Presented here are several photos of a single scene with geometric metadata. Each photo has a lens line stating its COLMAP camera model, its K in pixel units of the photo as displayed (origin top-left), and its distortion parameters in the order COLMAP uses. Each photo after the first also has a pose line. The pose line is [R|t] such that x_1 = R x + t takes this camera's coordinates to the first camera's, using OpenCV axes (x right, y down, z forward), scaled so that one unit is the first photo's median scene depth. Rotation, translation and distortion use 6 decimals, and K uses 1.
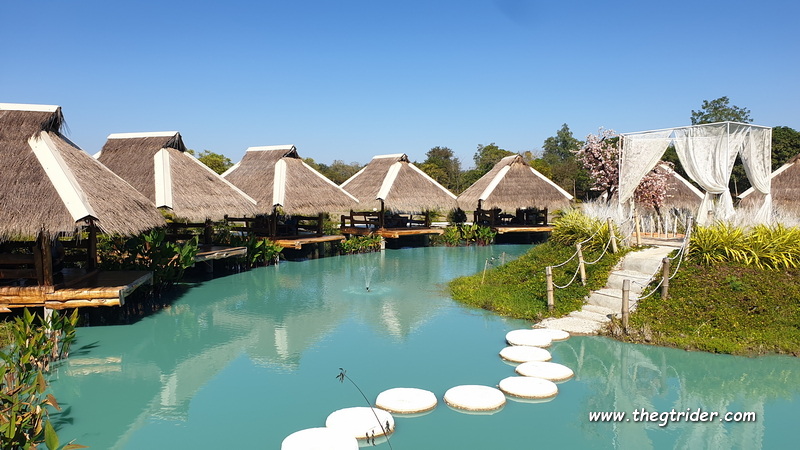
lens RADIAL K [[618.9, 0, 400.0], [0, 618.9, 225.0], [0, 0, 1]] dist [0.010988, 0.000335]
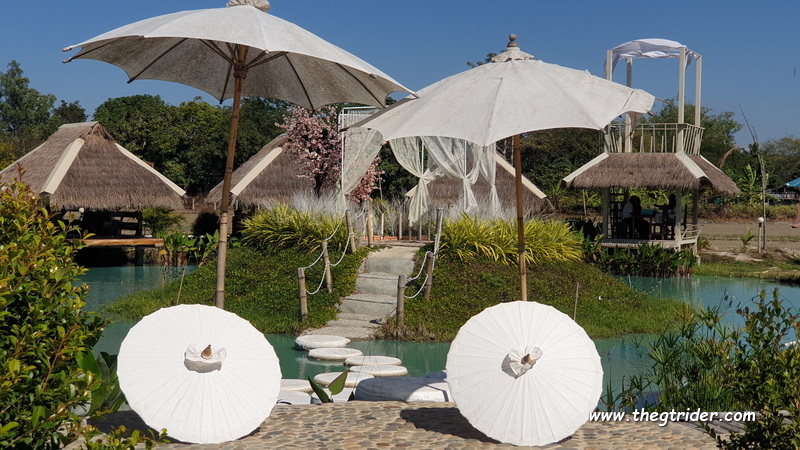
lens RADIAL K [[1144.1, 0, 400.0], [0, 1144.1, 225.0], [0, 0, 1]] dist [0.253973, -0.003531]
pose [[0.827190, 0.005611, 0.561894, -0.467037], [0.008674, 0.999703, -0.022753, 0.042072], [-0.561855, 0.023695, 0.826896, -0.308855]]
